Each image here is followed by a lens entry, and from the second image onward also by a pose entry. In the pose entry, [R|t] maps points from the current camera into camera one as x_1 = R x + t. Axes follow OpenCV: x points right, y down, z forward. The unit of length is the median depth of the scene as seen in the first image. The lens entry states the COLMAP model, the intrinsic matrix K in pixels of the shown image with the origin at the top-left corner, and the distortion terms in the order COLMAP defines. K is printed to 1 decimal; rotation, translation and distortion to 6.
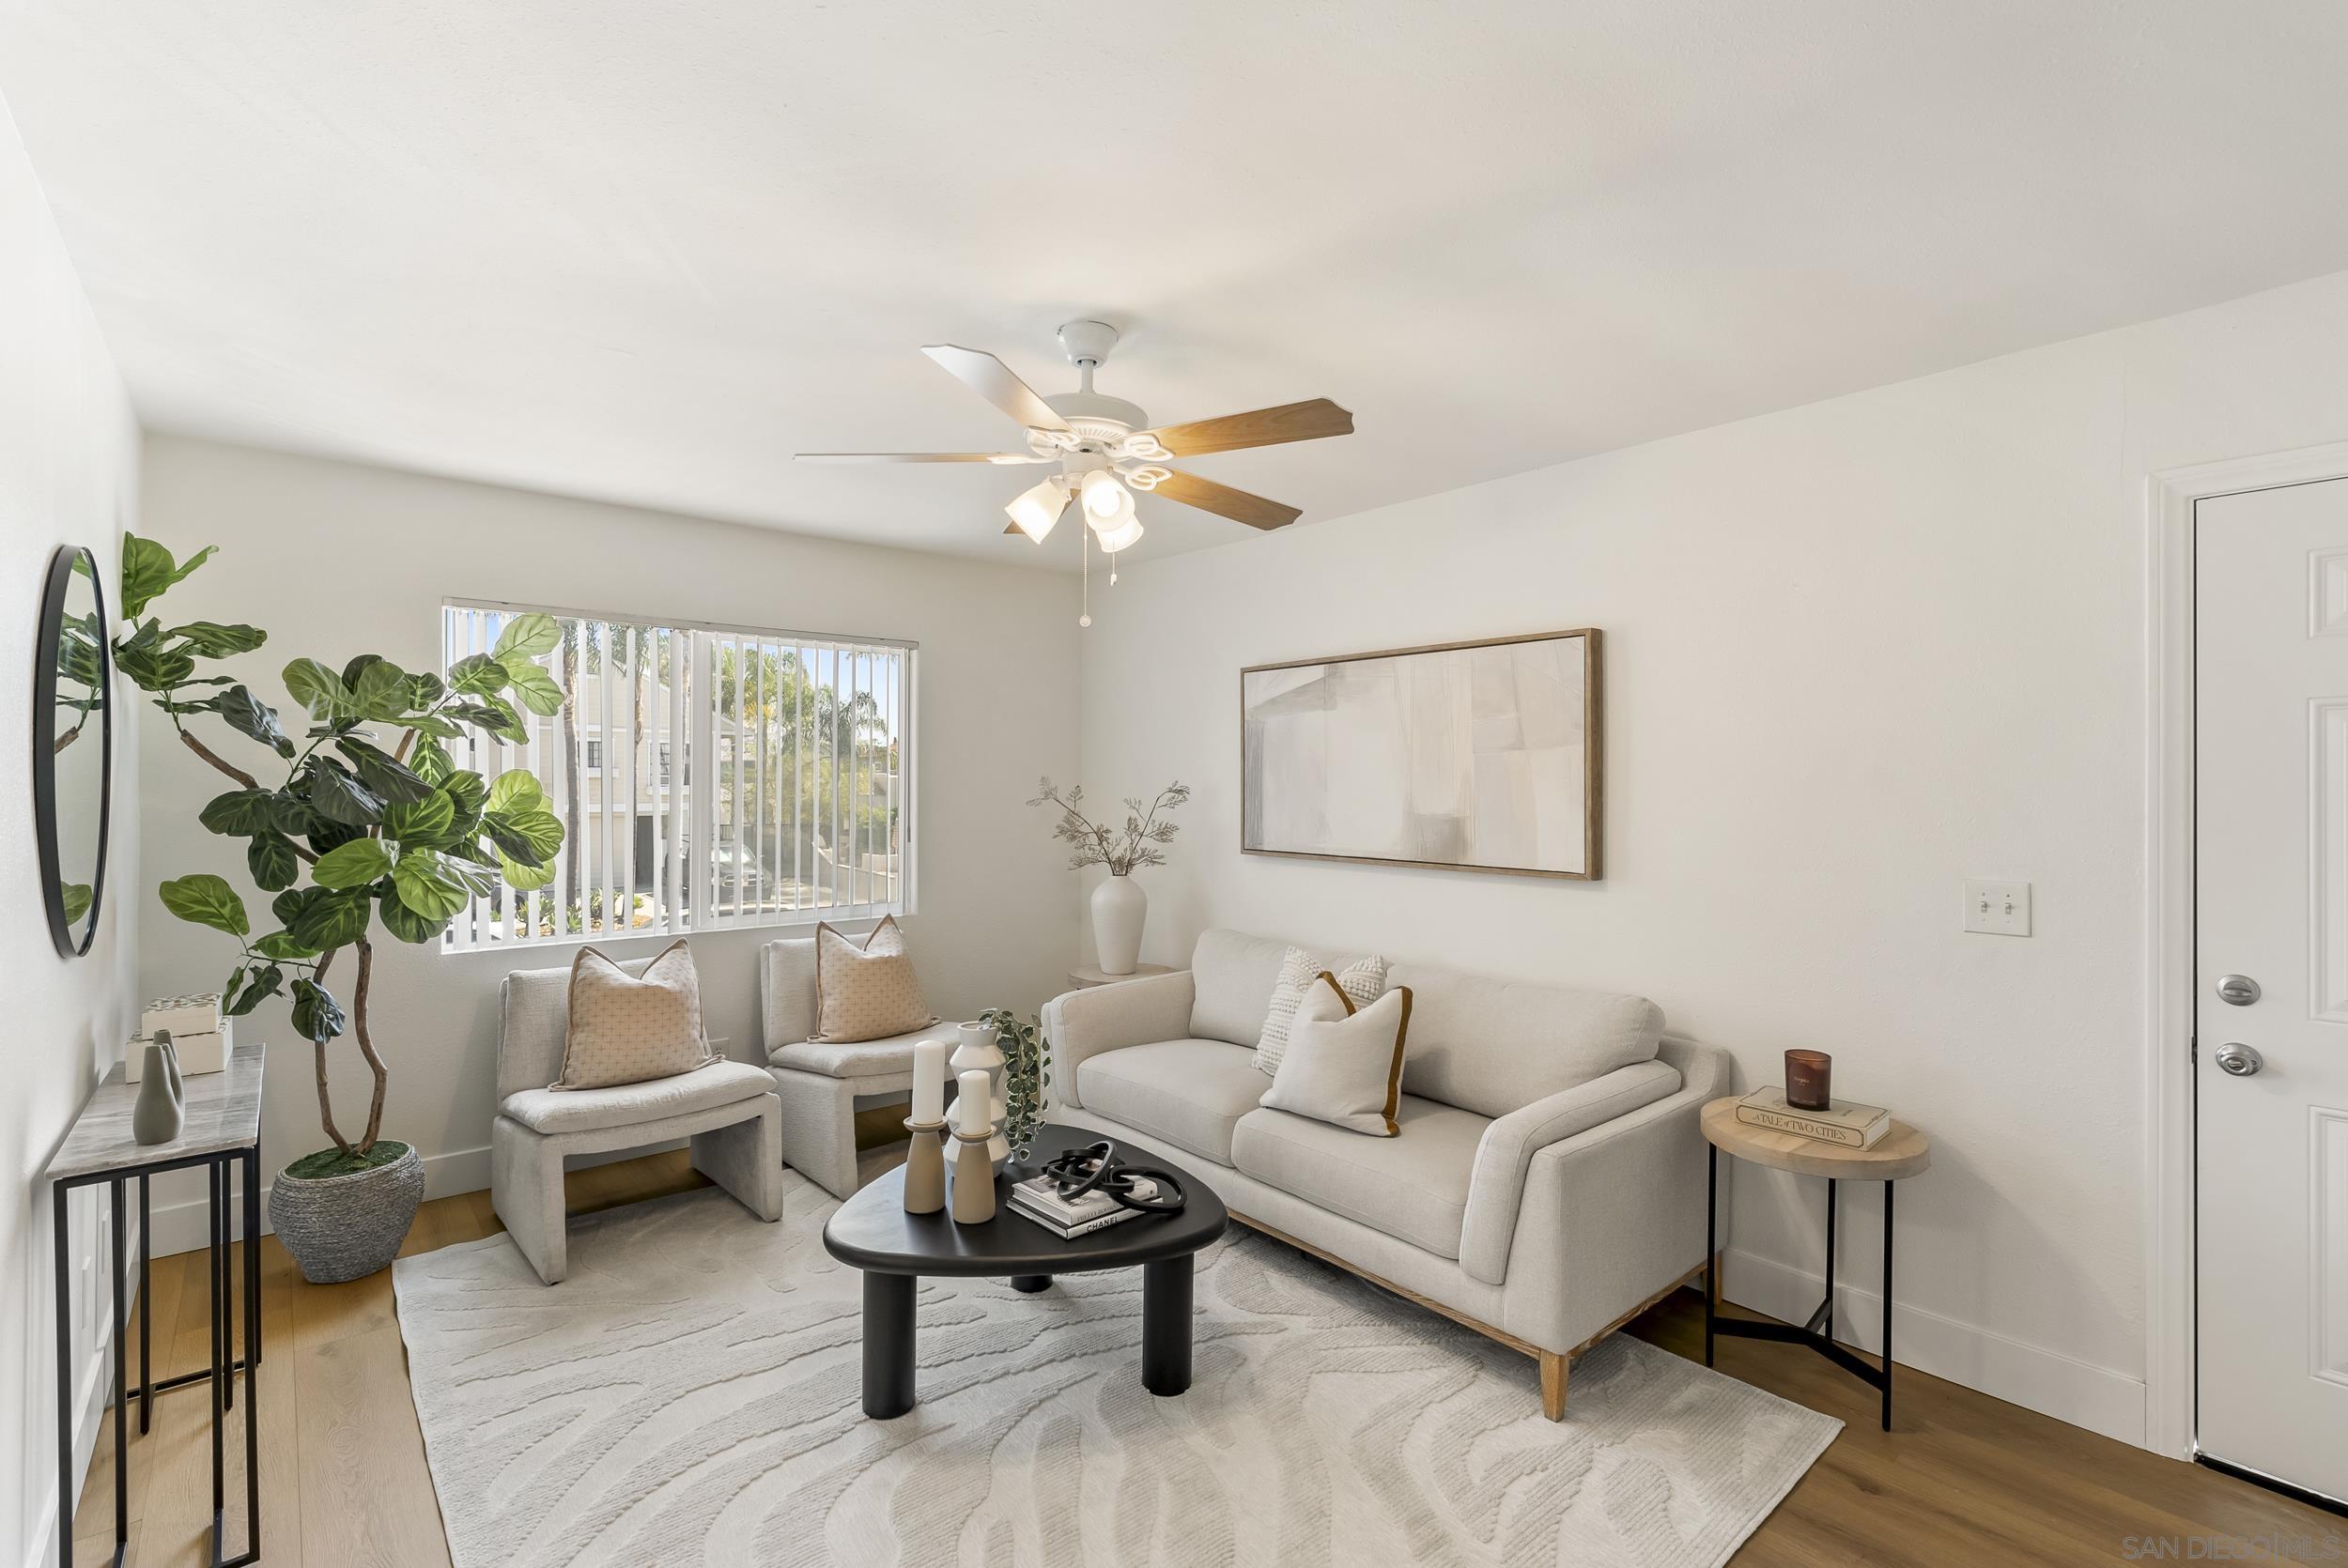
lens RADIAL K [[1038.4, 0, 1174.0], [0, 1038.4, 784.0], [0, 0, 1]] dist [-0.014089, 0.016290]
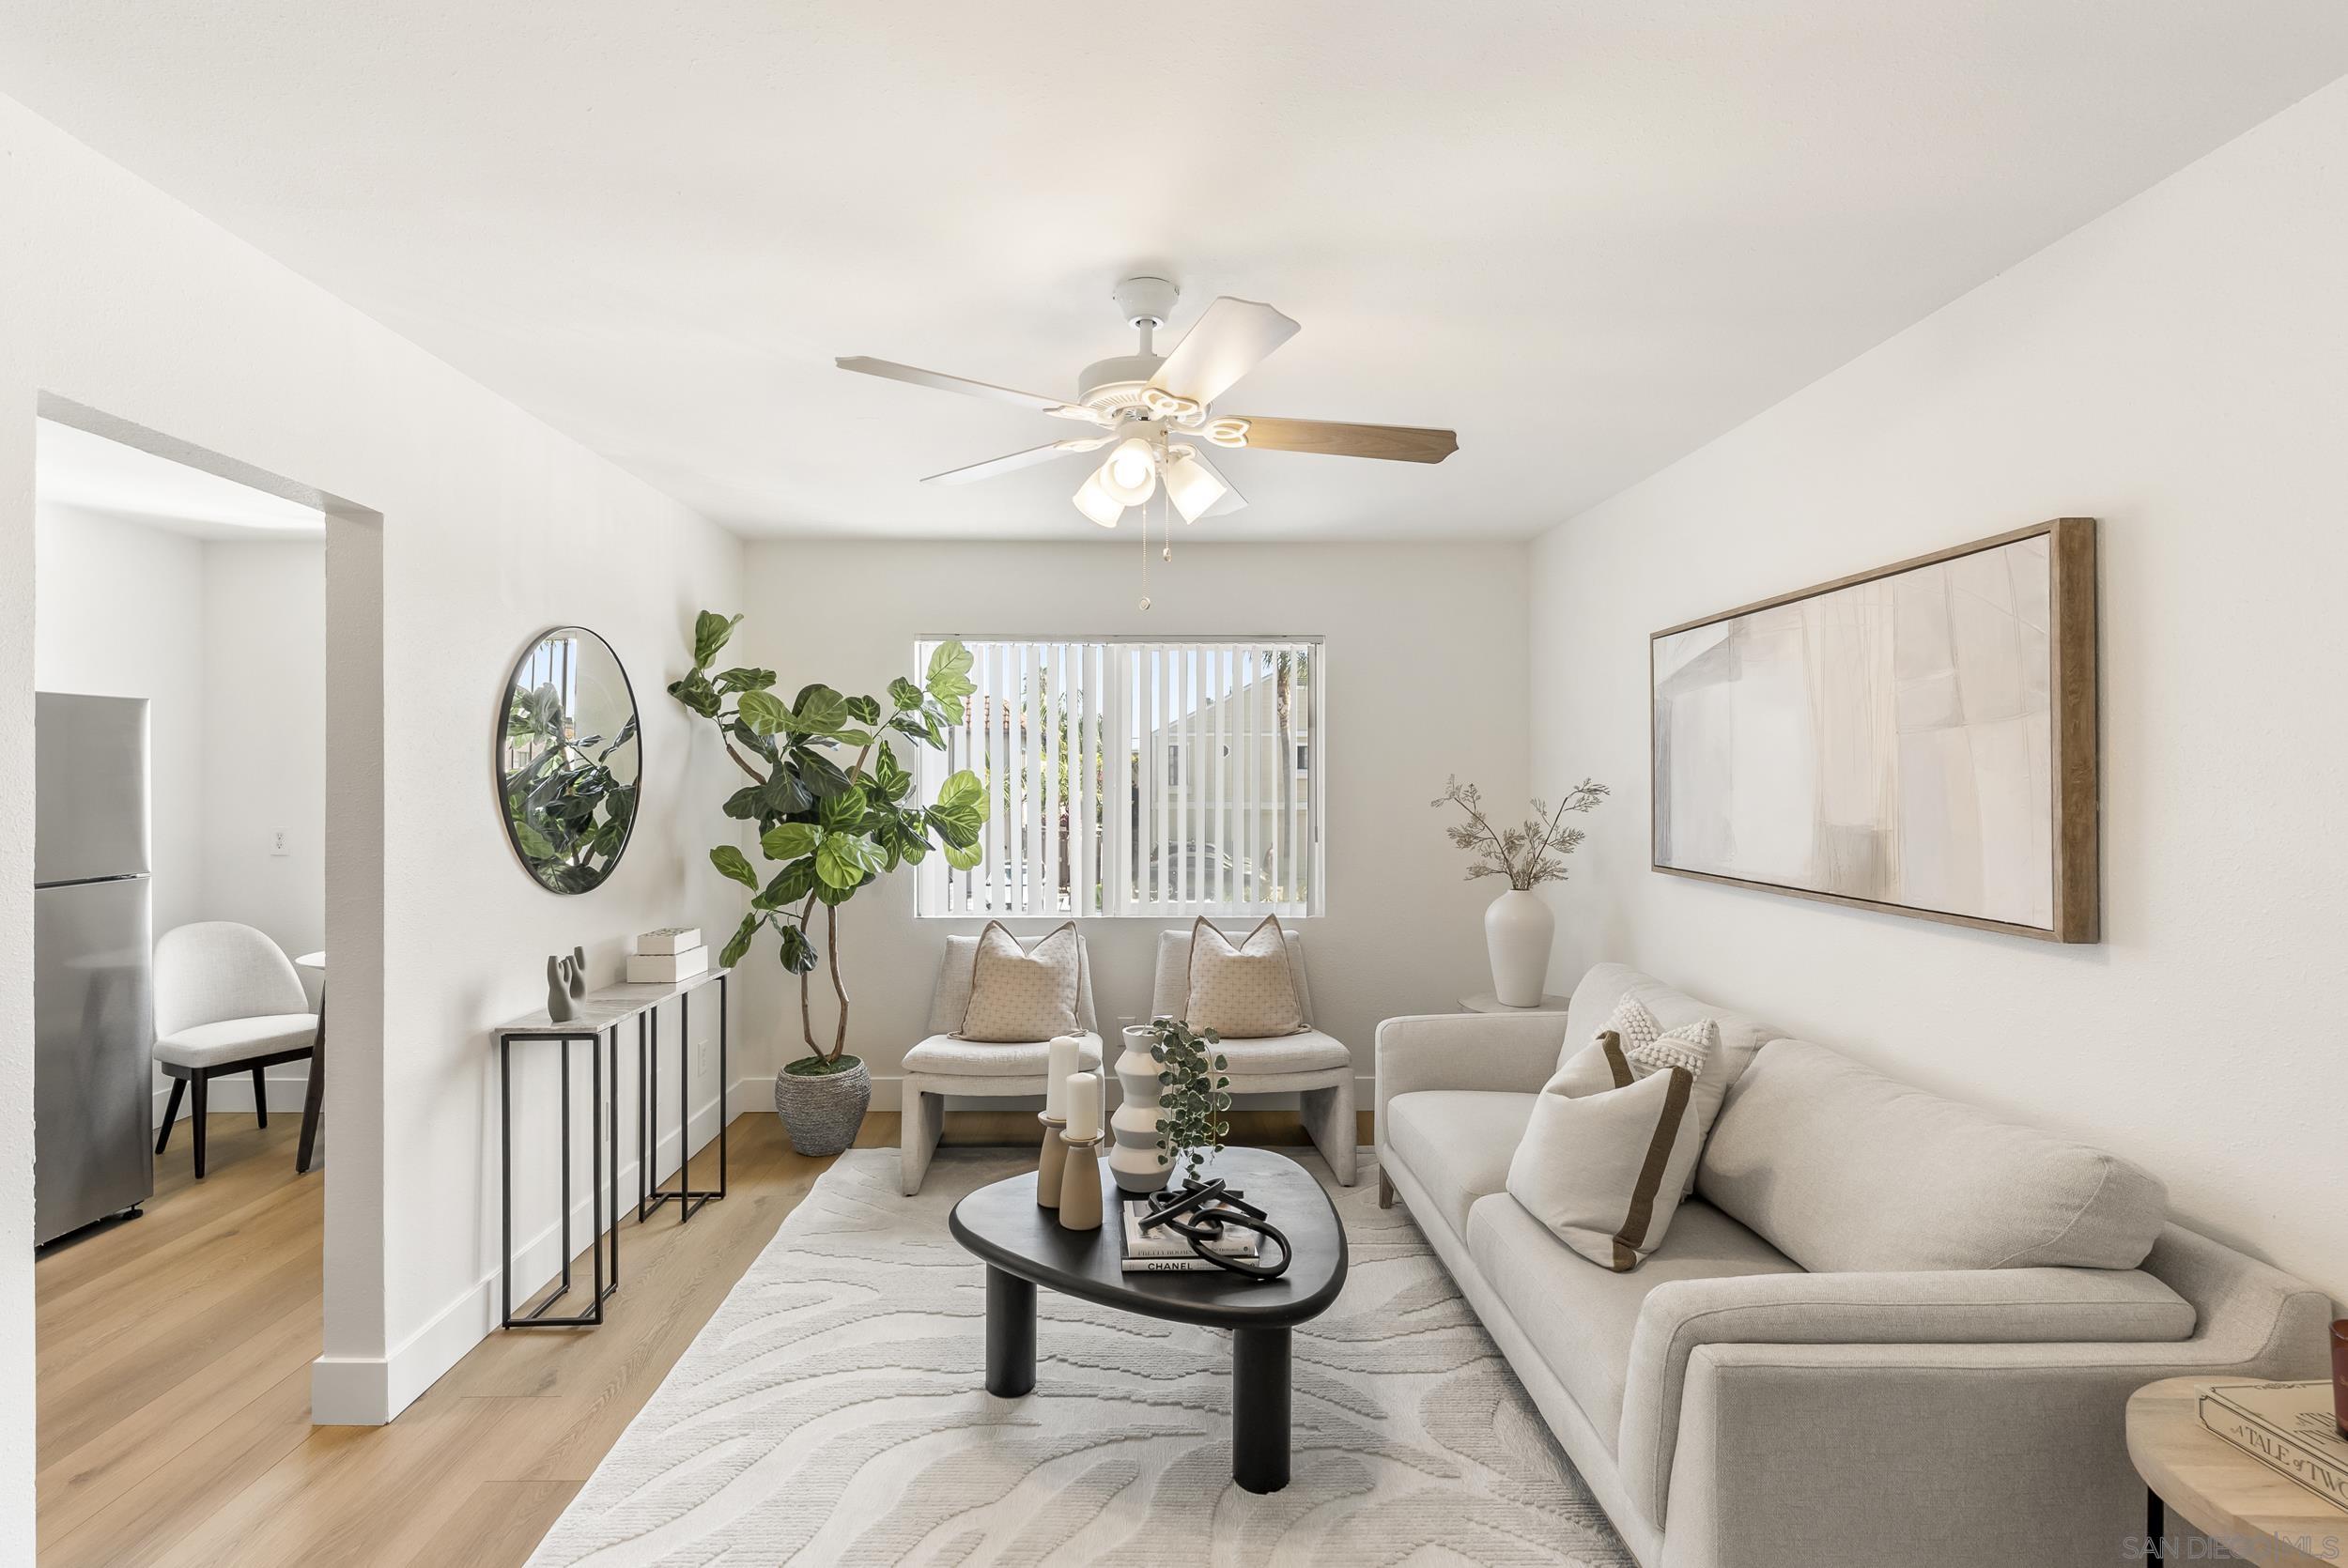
lens RADIAL K [[1060.2, 0, 1161.3], [0, 1060.2, 779.9], [0, 0, 1]] dist [-0.002539, -0.000557]
pose [[0.781871, -0.002200, -0.623436, 0.374584], [-0.000518, 0.999991, -0.004178, 0.002557], [0.623440, 0.003590, 0.781863, 0.201542]]
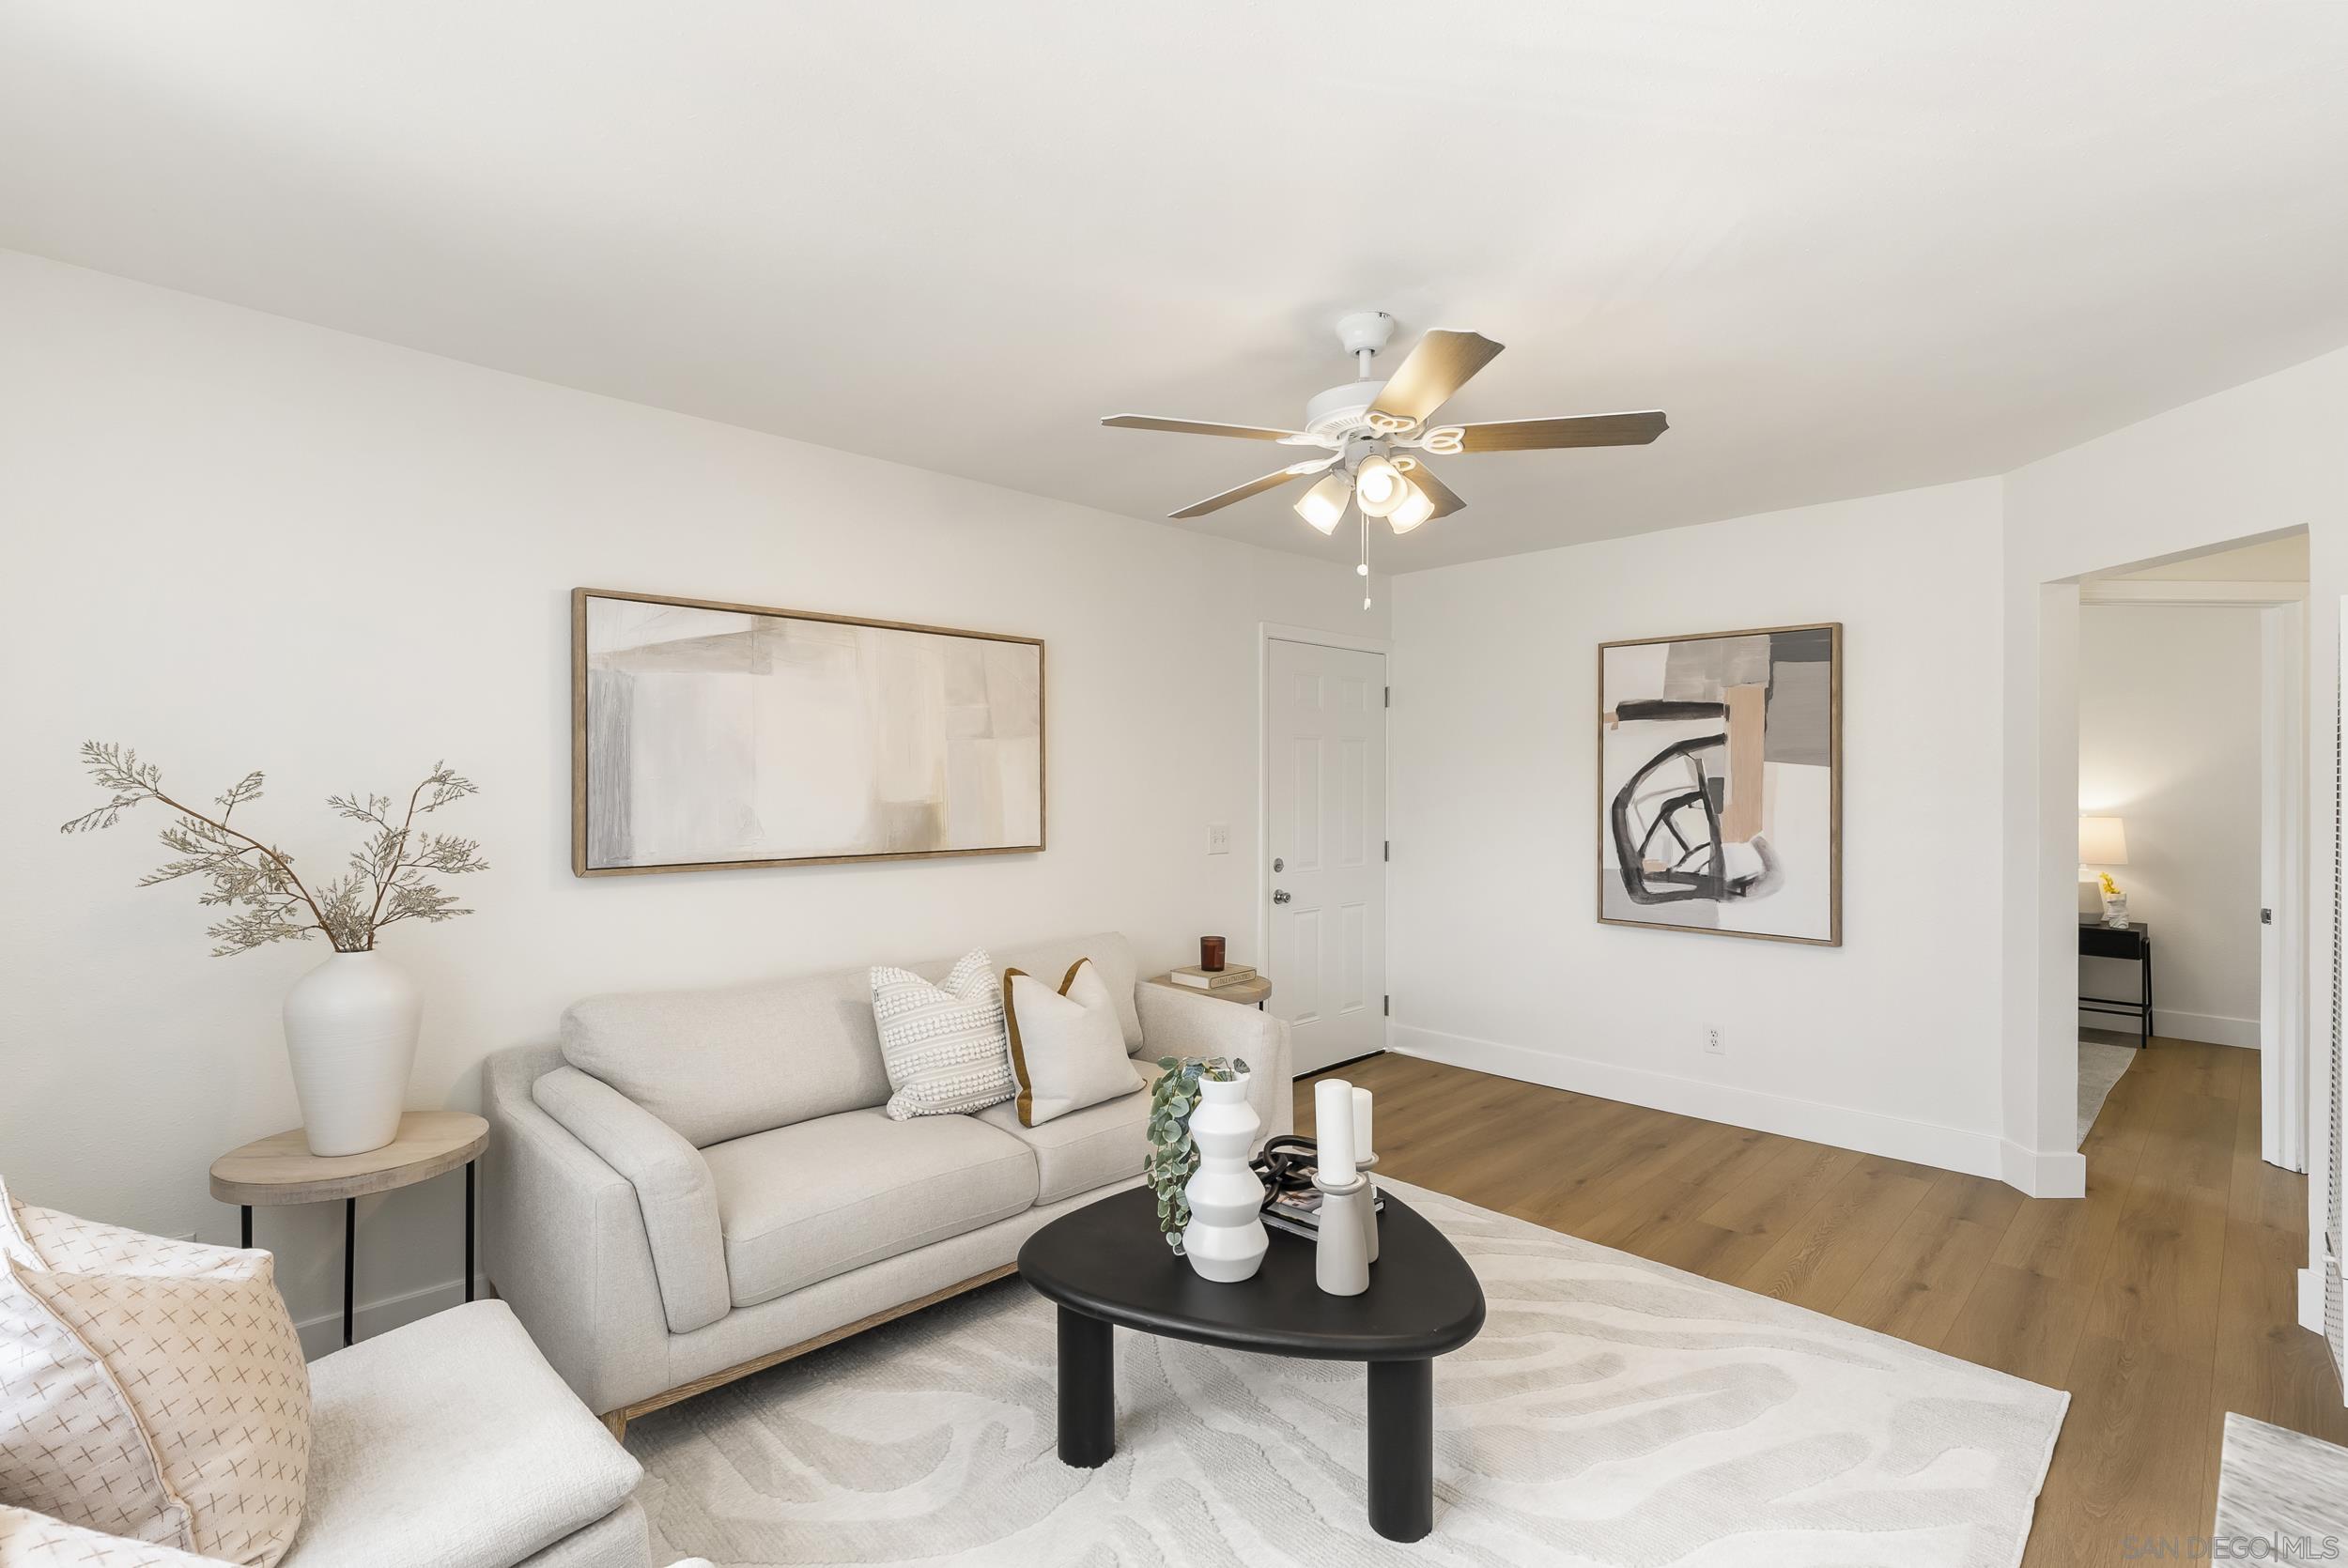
lens RADIAL K [[1060.2, 0, 1161.3], [0, 1060.2, 779.9], [0, 0, 1]] dist [-0.002539, -0.000557]
pose [[-0.051190, 0.005853, 0.998672, -0.826148], [0.007393, 0.999958, -0.005482, 0.018571], [-0.998662, 0.007103, -0.051231, 0.923490]]
